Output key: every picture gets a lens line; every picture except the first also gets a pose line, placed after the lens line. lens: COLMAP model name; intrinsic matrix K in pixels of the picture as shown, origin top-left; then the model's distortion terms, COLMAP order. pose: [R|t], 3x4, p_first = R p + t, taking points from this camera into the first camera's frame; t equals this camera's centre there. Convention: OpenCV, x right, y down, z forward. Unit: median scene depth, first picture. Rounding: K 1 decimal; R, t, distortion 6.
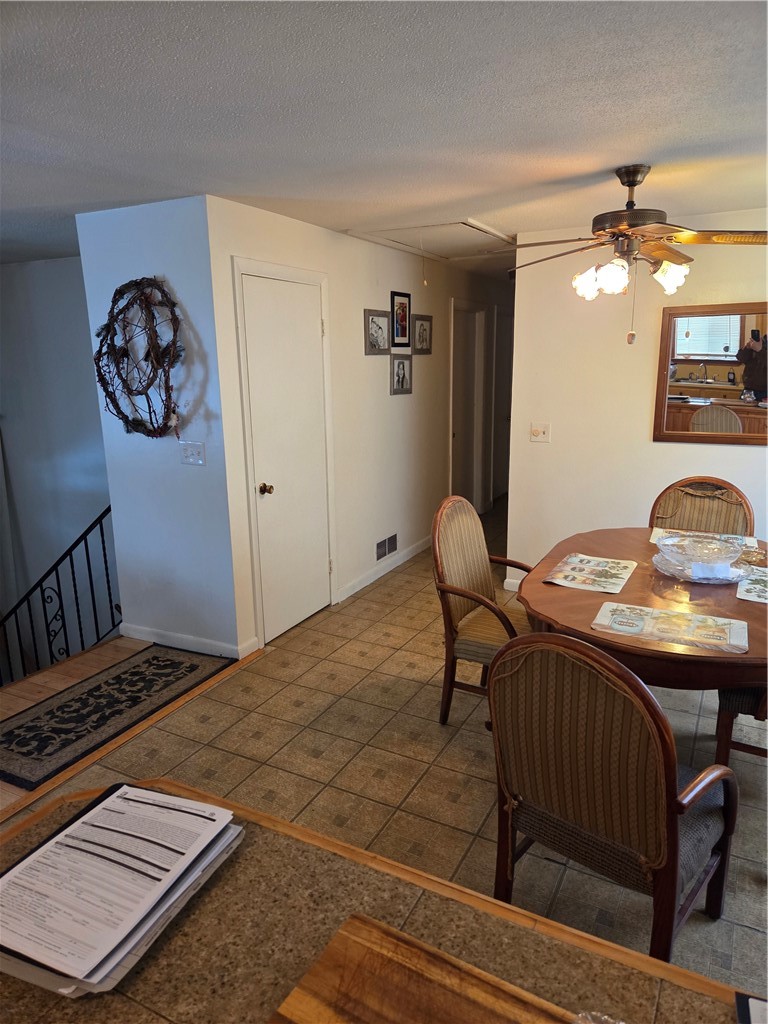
lens RADIAL K [[678.6, 0, 380.2], [0, 678.6, 512.2], [0, 0, 1]] dist [0.078416, -0.074646]
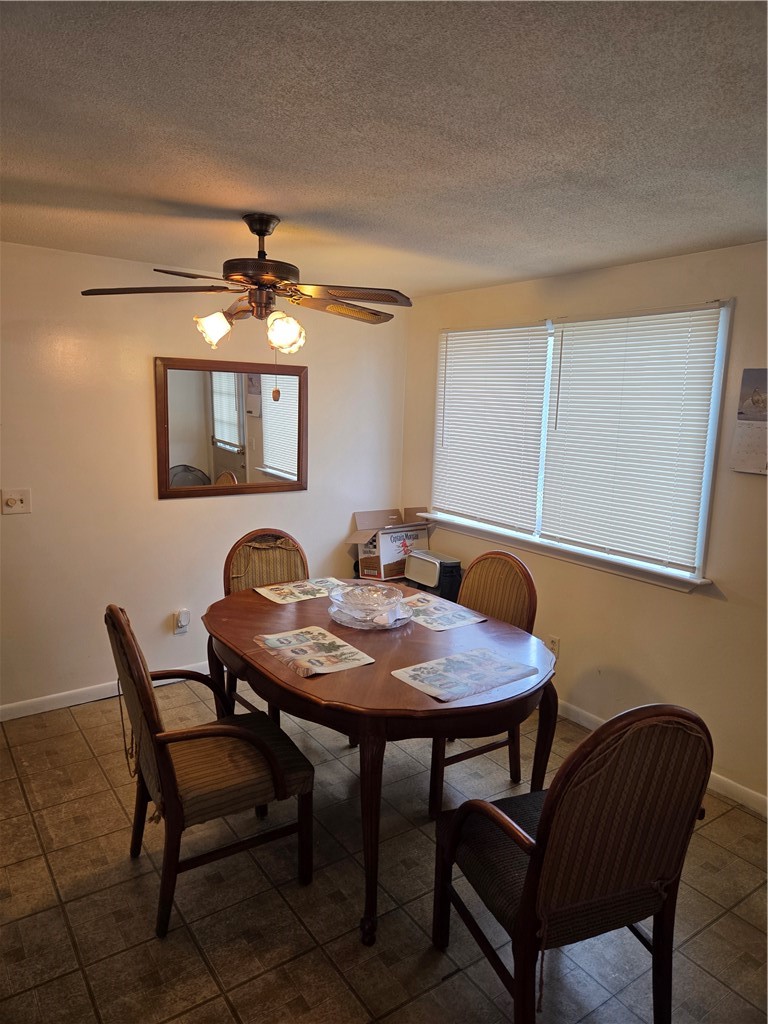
lens RADIAL K [[682.7, 0, 384.2], [0, 682.7, 500.9], [0, 0, 1]] dist [0.078502, -0.071668]
pose [[0.444596, -0.102173, 0.889885, -0.430143], [0.167664, 0.985406, 0.029373, -0.115226], [-0.879899, 0.136143, 0.455239, 0.472588]]
